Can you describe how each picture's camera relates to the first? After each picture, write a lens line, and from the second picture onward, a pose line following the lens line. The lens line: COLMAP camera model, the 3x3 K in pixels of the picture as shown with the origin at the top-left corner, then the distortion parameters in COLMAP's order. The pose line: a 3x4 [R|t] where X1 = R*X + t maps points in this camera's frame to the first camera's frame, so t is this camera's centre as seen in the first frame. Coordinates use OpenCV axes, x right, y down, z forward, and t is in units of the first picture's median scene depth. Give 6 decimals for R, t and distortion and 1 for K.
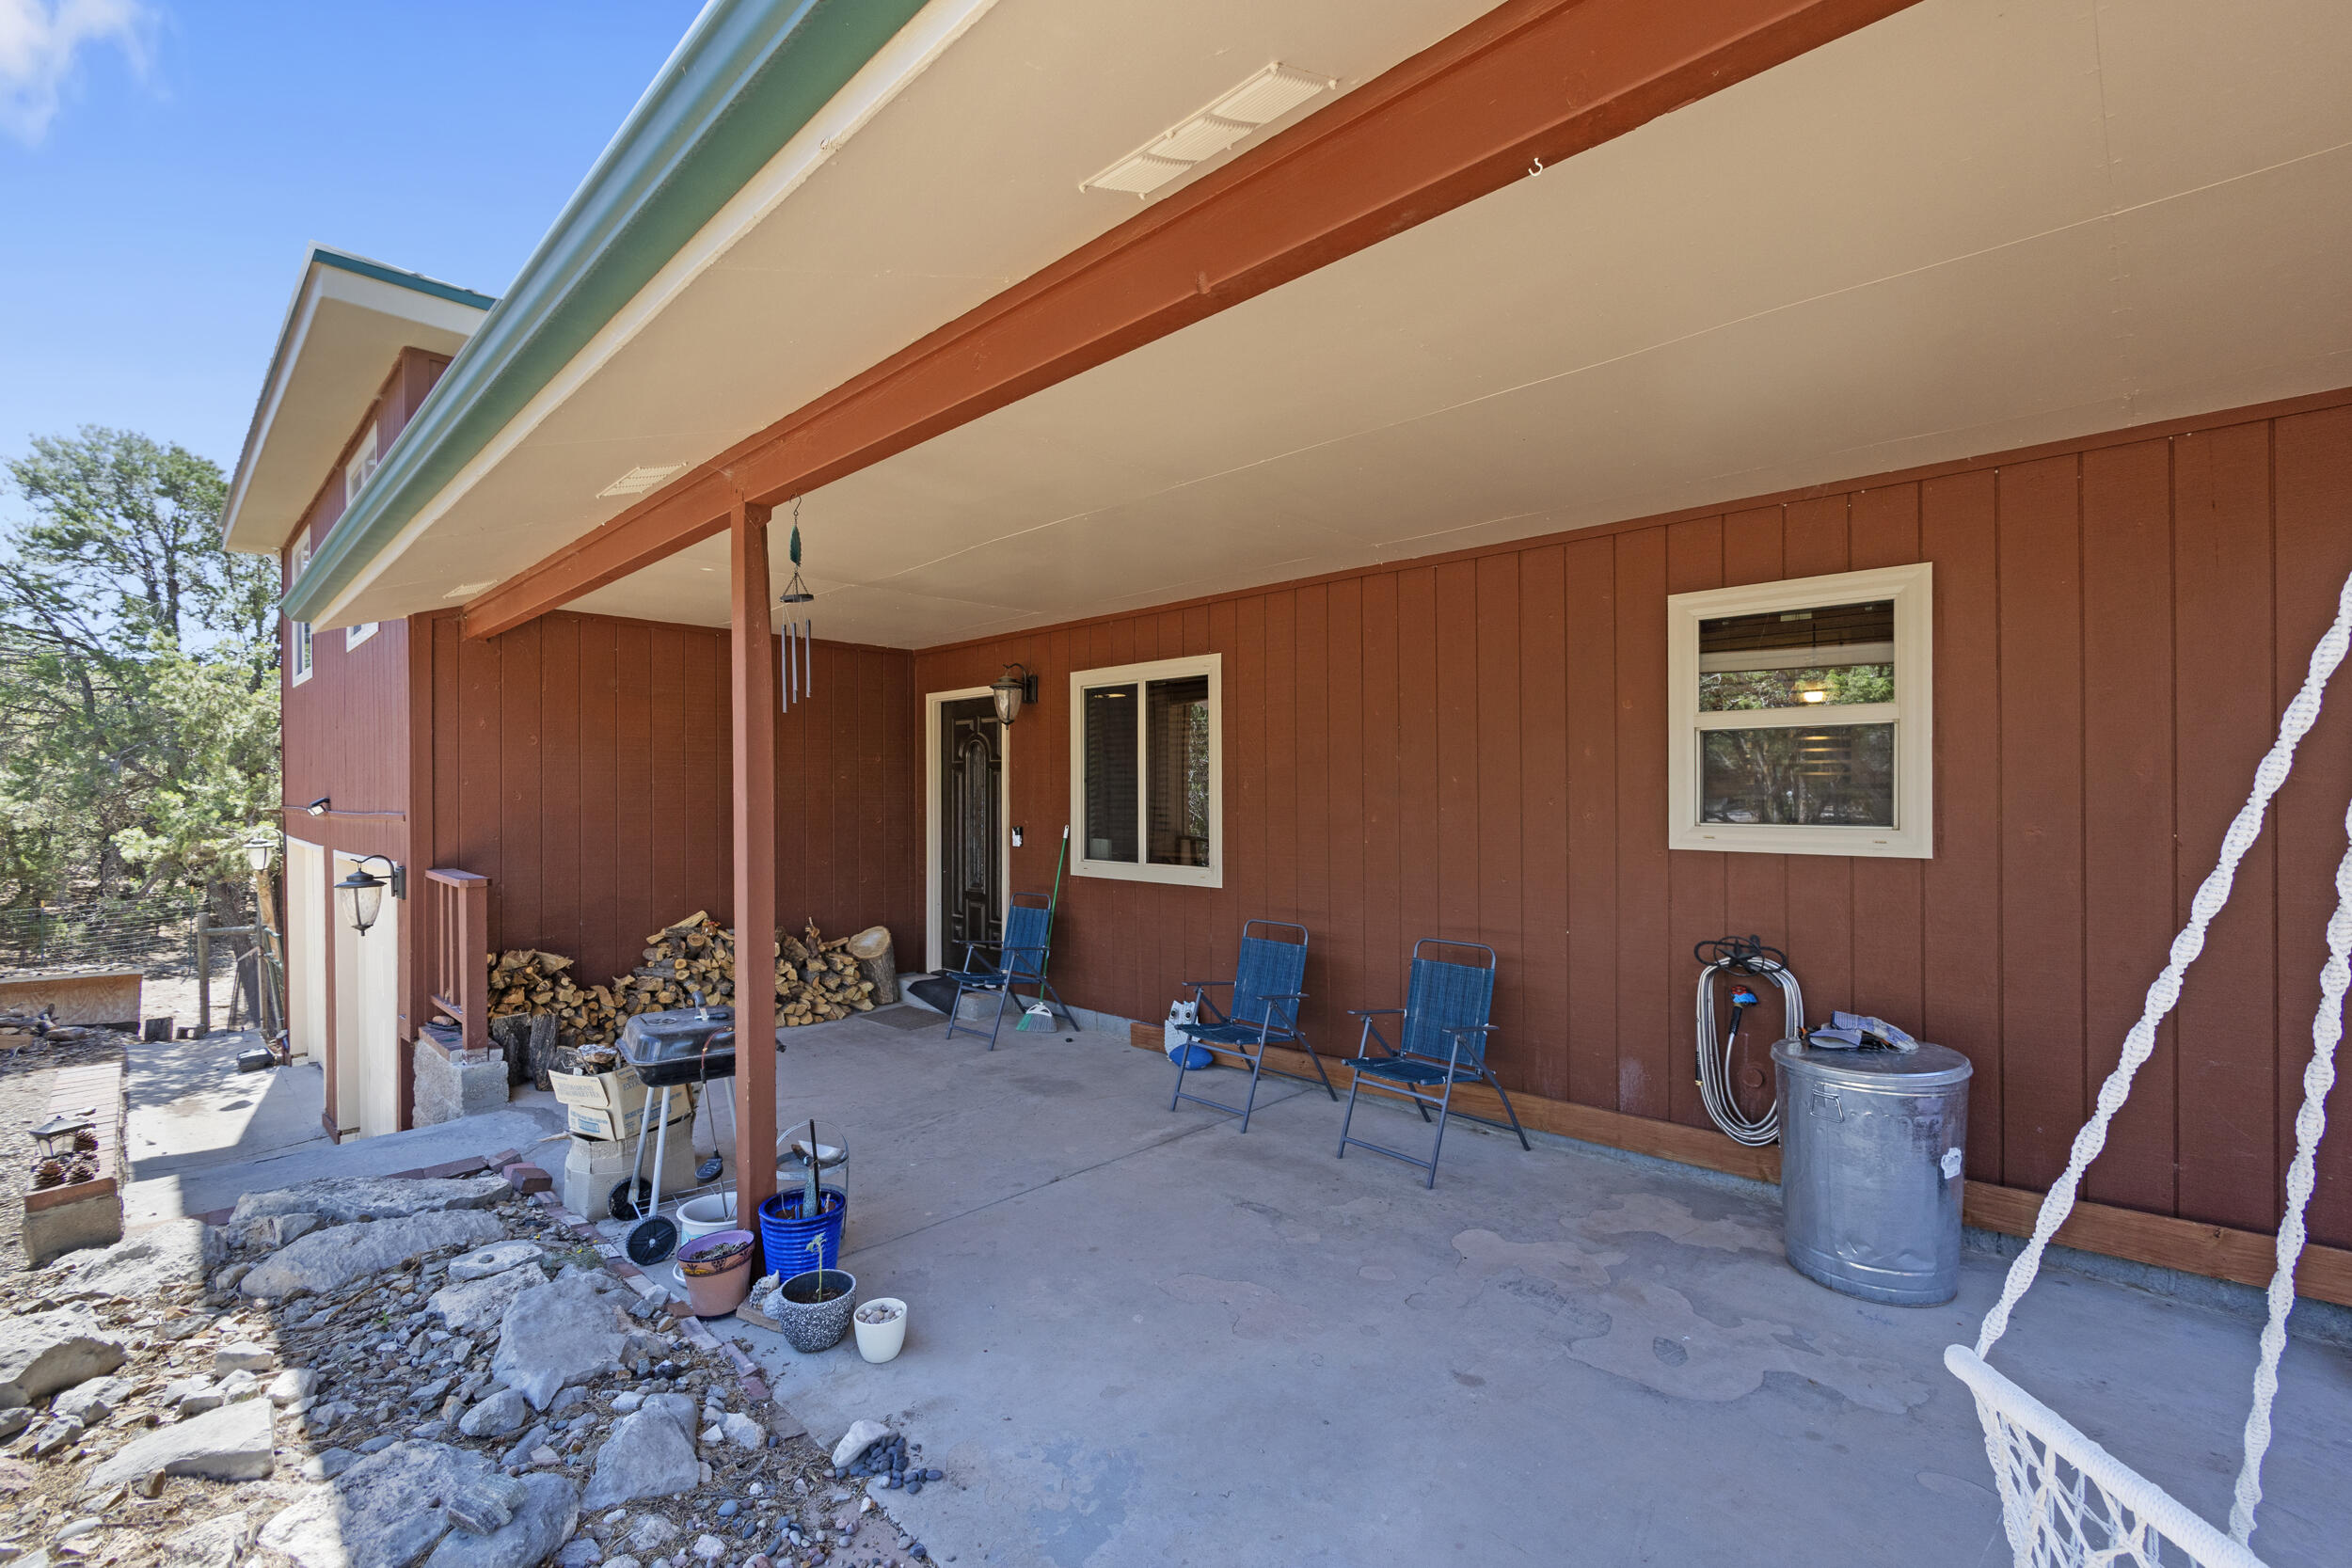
lens RADIAL K [[1008.0, 0, 1174.5], [0, 1008.0, 793.3], [0, 0, 1]] dist [-0.004819, -0.000956]
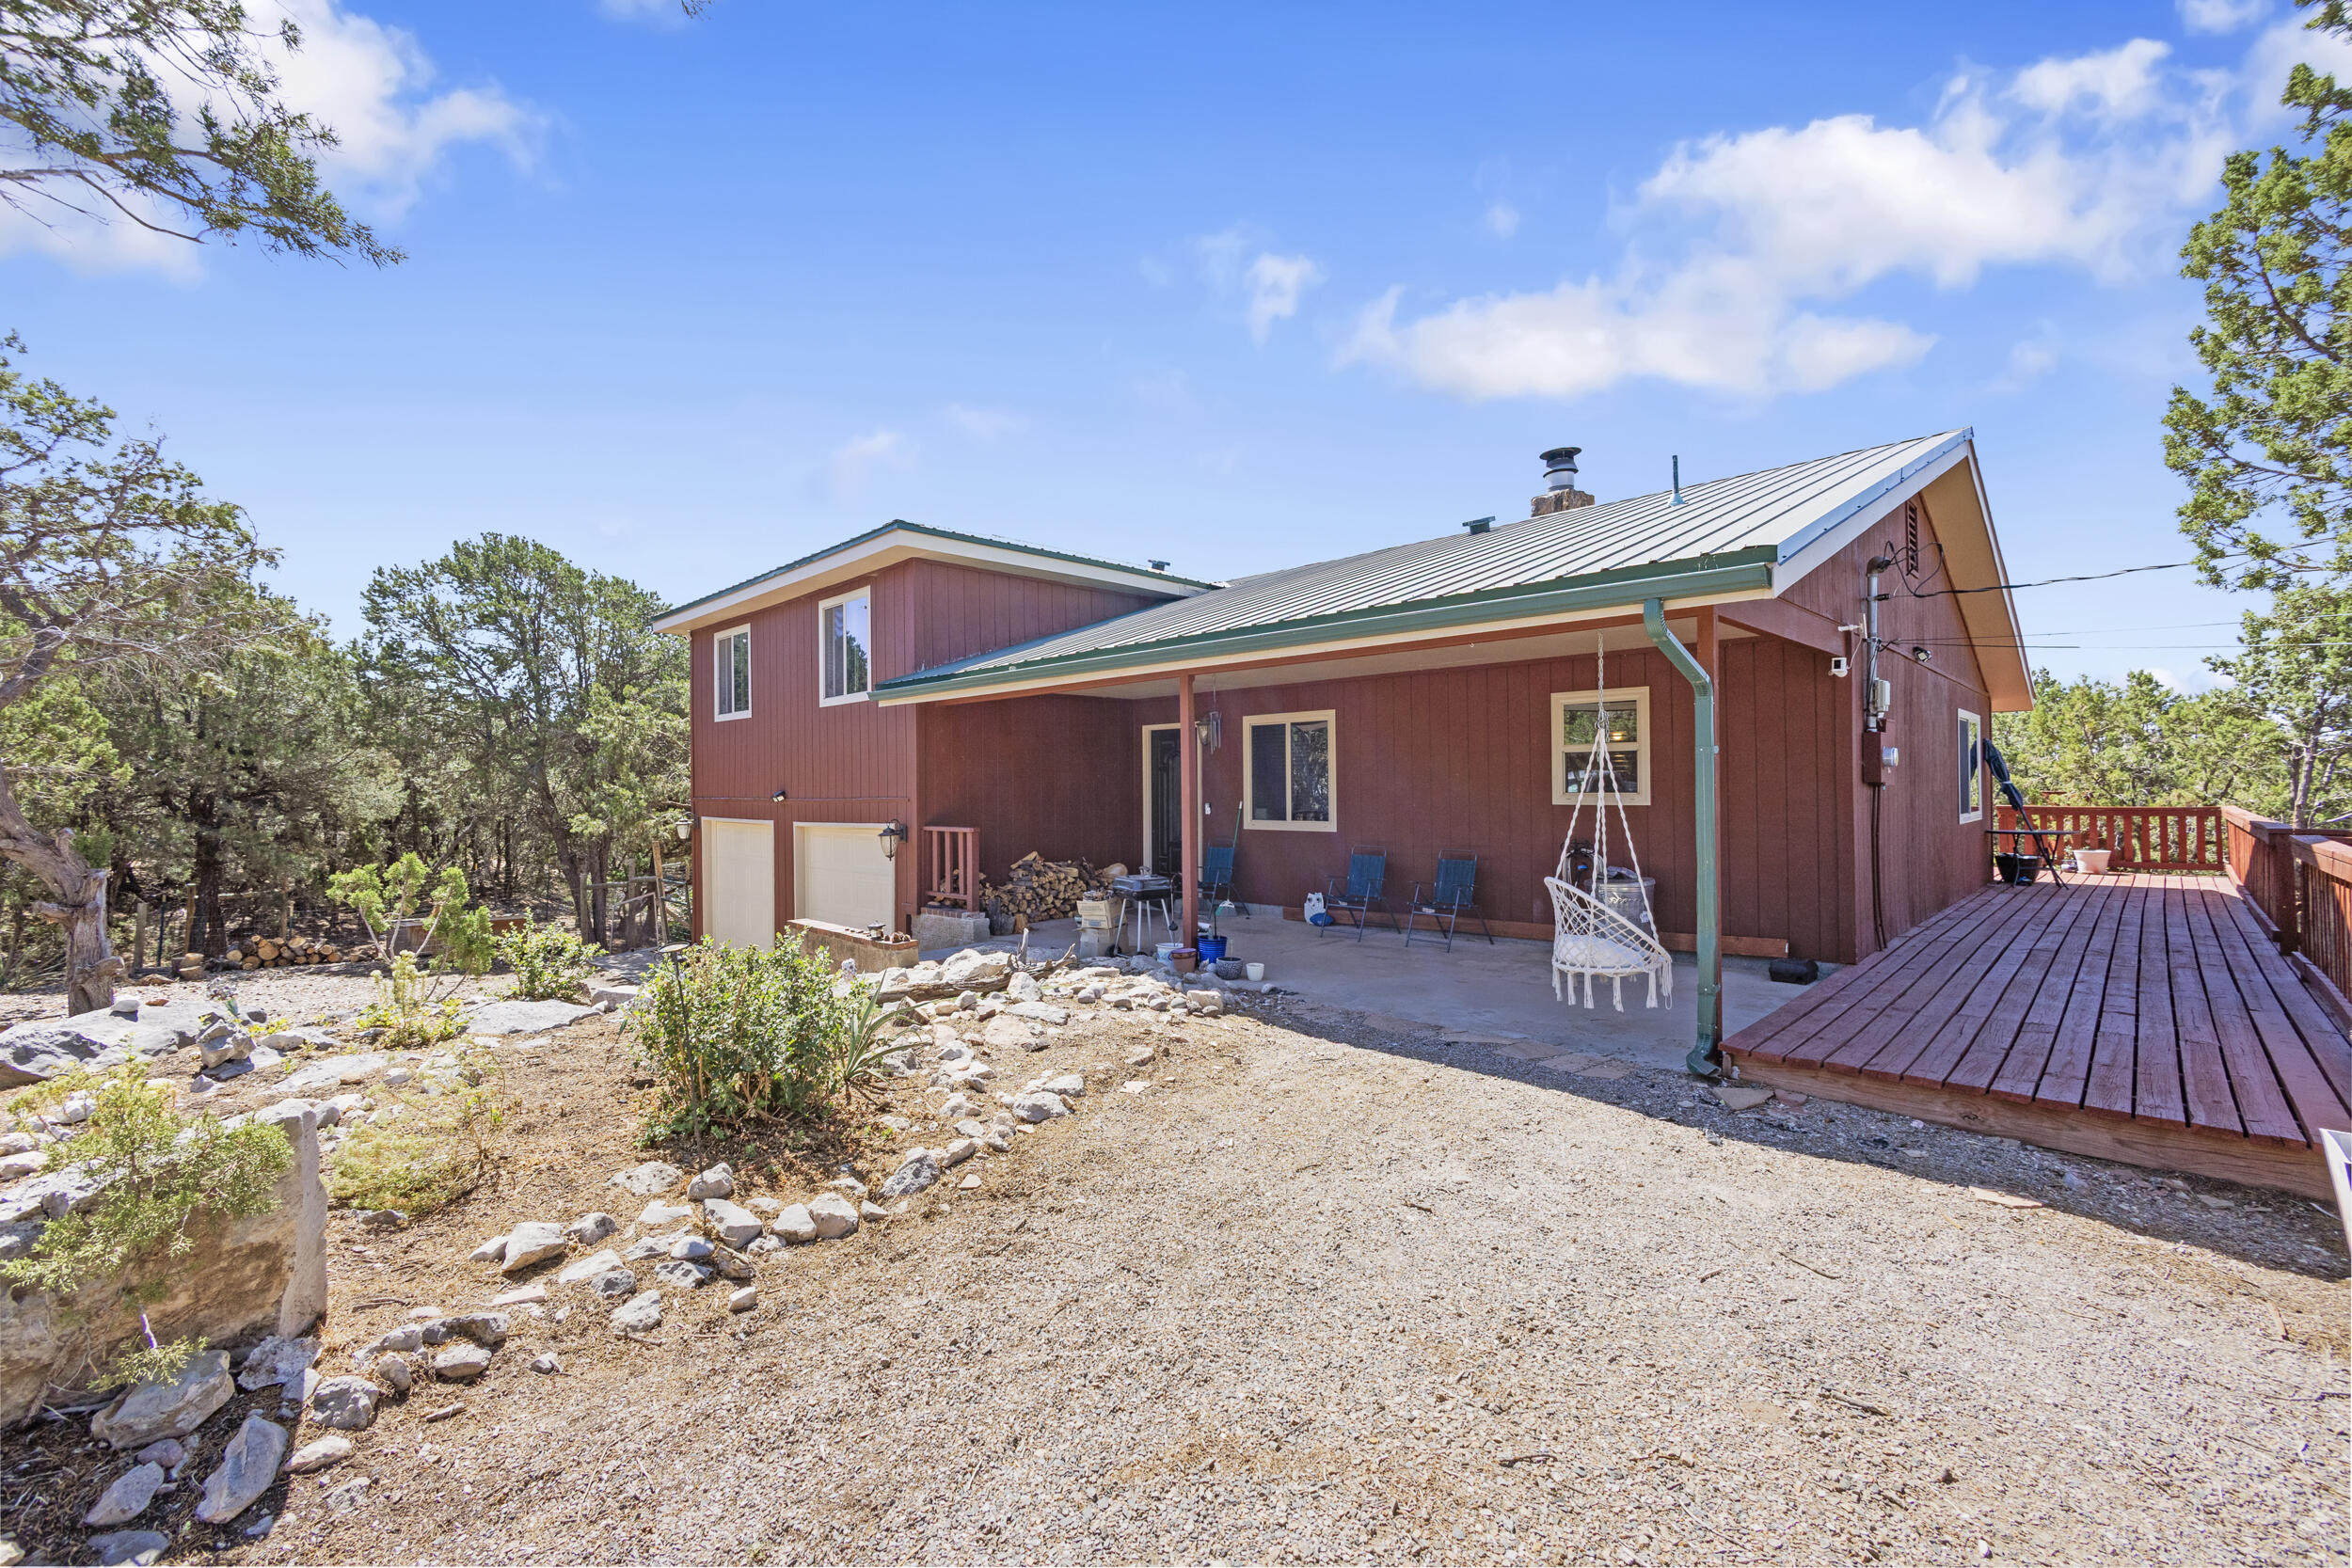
lens RADIAL K [[1008.0, 0, 1176.8], [0, 1008.0, 781.4], [0, 0, 1]] dist [-0.004819, -0.000956]
pose [[0.999957, -0.009054, -0.001876, -0.232848], [0.009039, 0.999925, -0.008256, 0.010319], [0.001950, 0.008238, 0.999964, -0.846395]]
